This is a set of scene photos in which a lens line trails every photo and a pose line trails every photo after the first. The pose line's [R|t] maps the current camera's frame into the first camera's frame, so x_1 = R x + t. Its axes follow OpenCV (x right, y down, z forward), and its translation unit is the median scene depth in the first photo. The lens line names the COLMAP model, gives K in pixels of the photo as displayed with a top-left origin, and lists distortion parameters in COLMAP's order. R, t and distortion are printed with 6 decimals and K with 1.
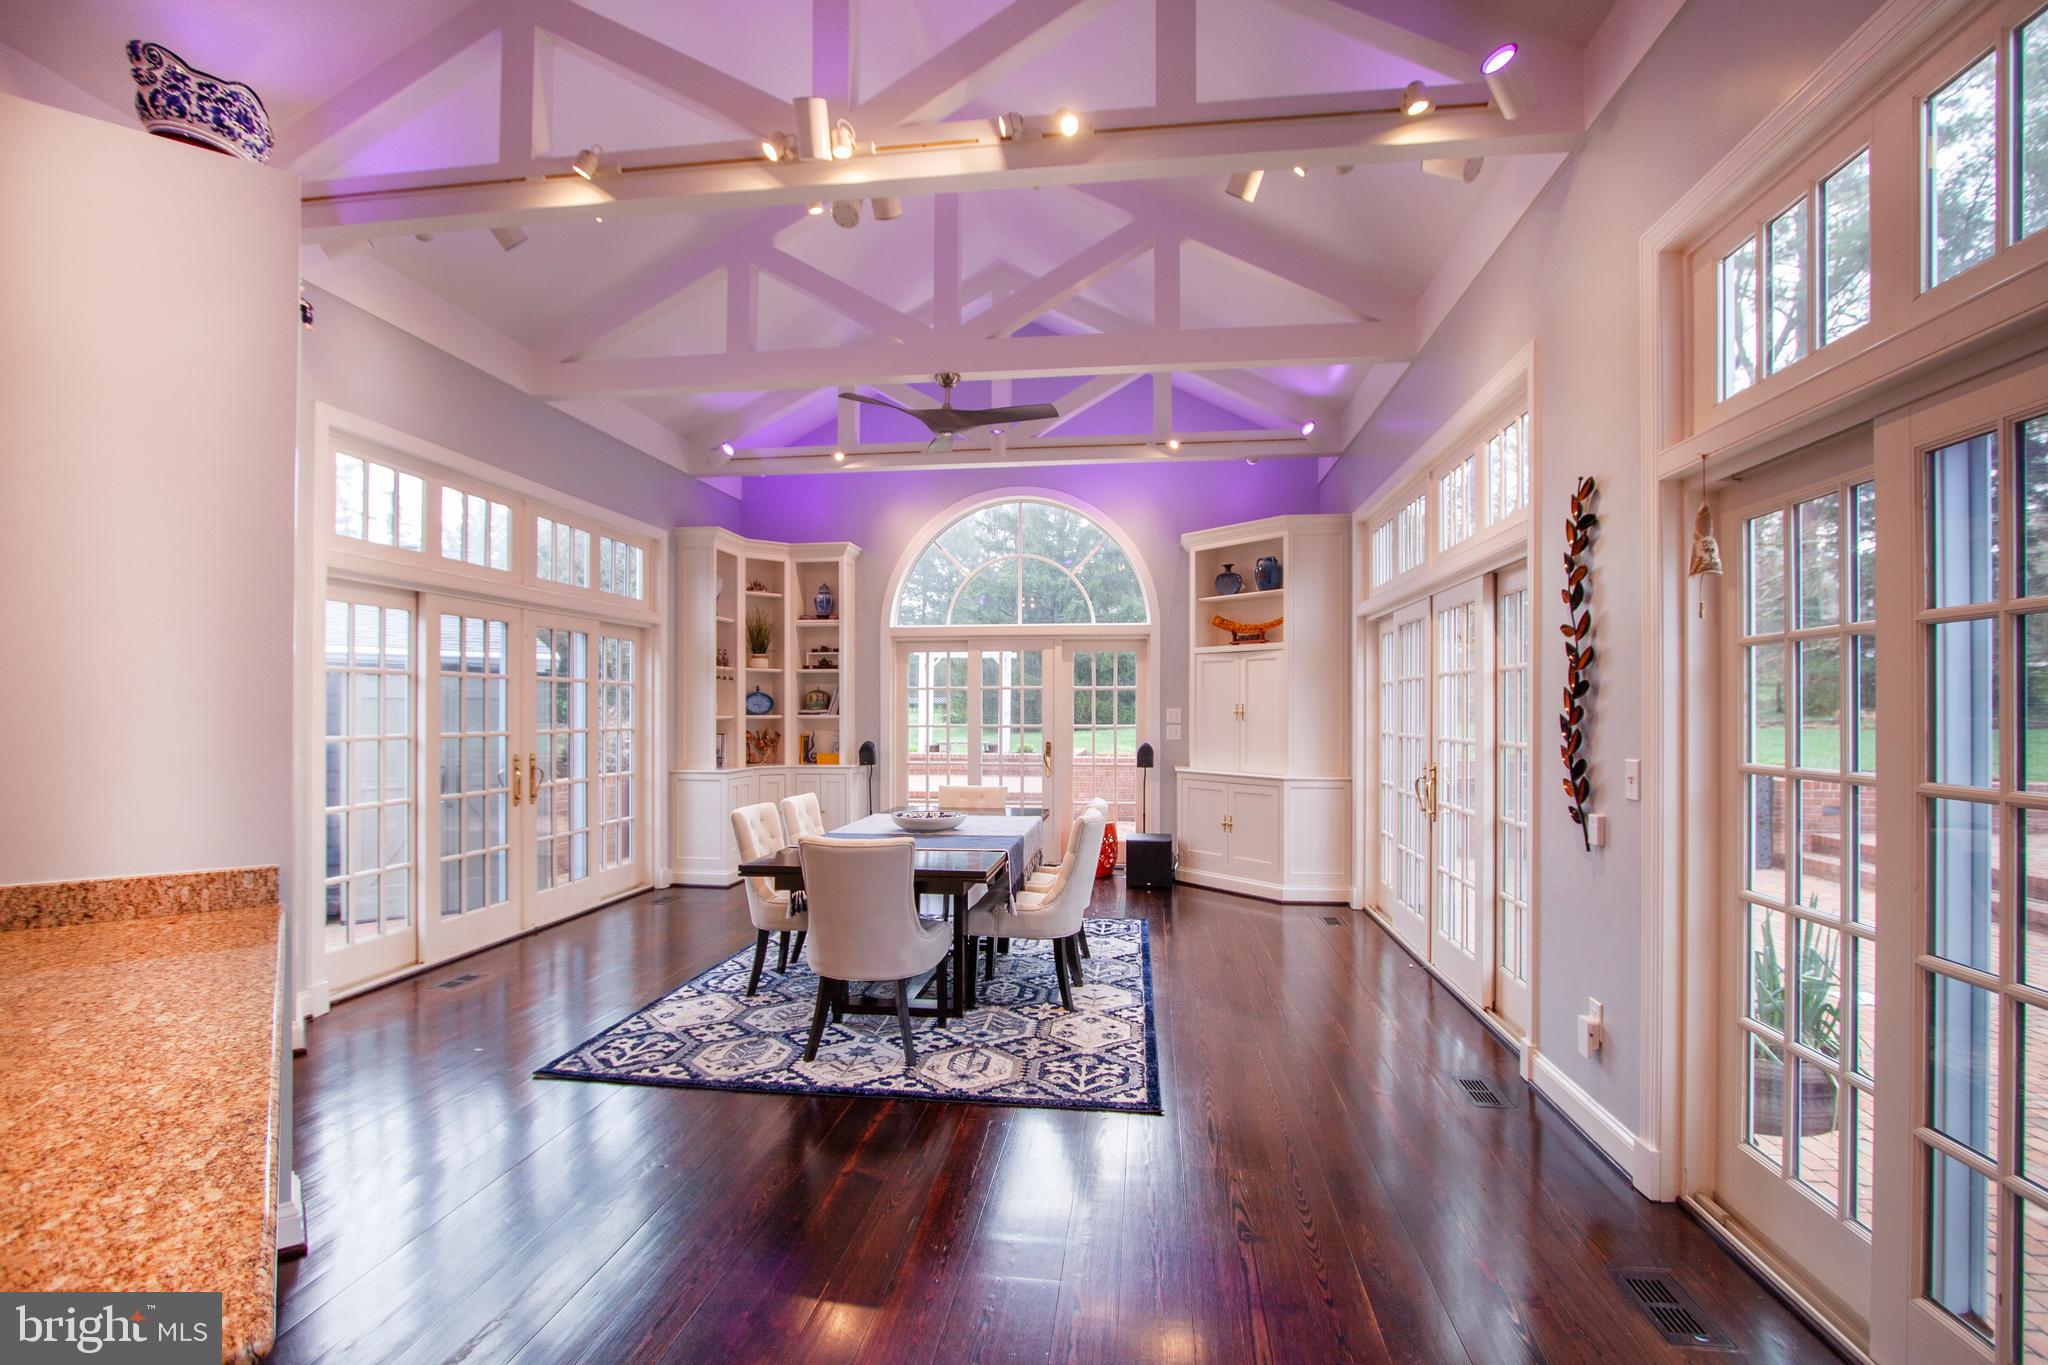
lens RADIAL K [[944.8, 0, 1022.9], [0, 944.8, 694.6], [0, 0, 1]] dist [-0.016323, 0.000723]
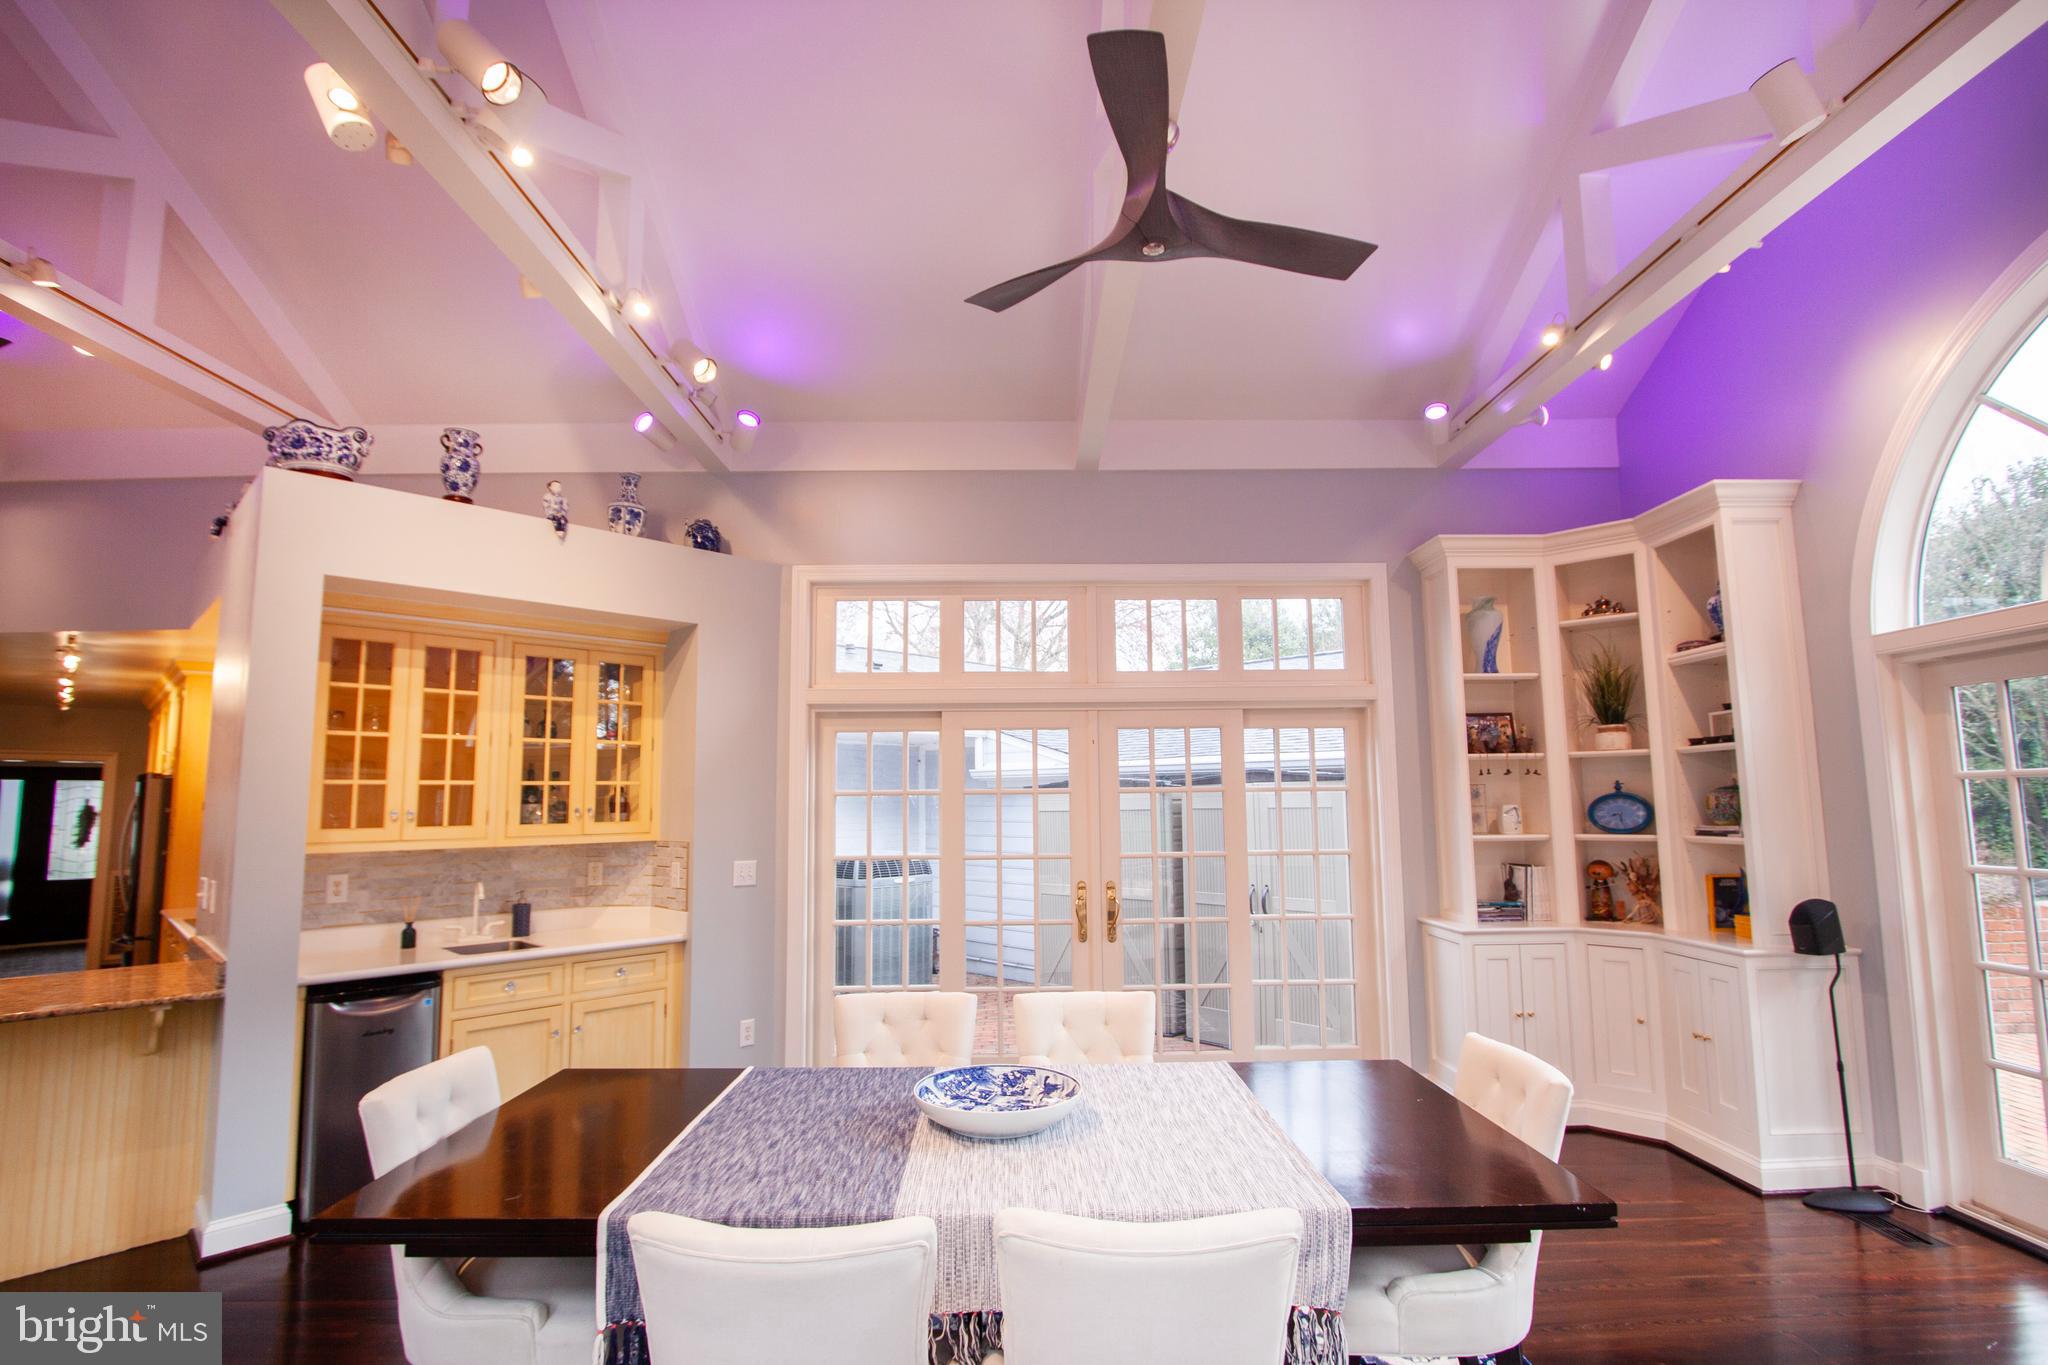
lens RADIAL K [[944.8, 0, 1020.3], [0, 944.8, 697.9], [0, 0, 1]] dist [-0.016323, 0.000723]
pose [[0.145943, -0.114677, -0.982624, 0.291204], [0.024986, 0.993369, -0.112220, -0.006574], [0.988977, -0.008174, 0.147841, 0.745909]]
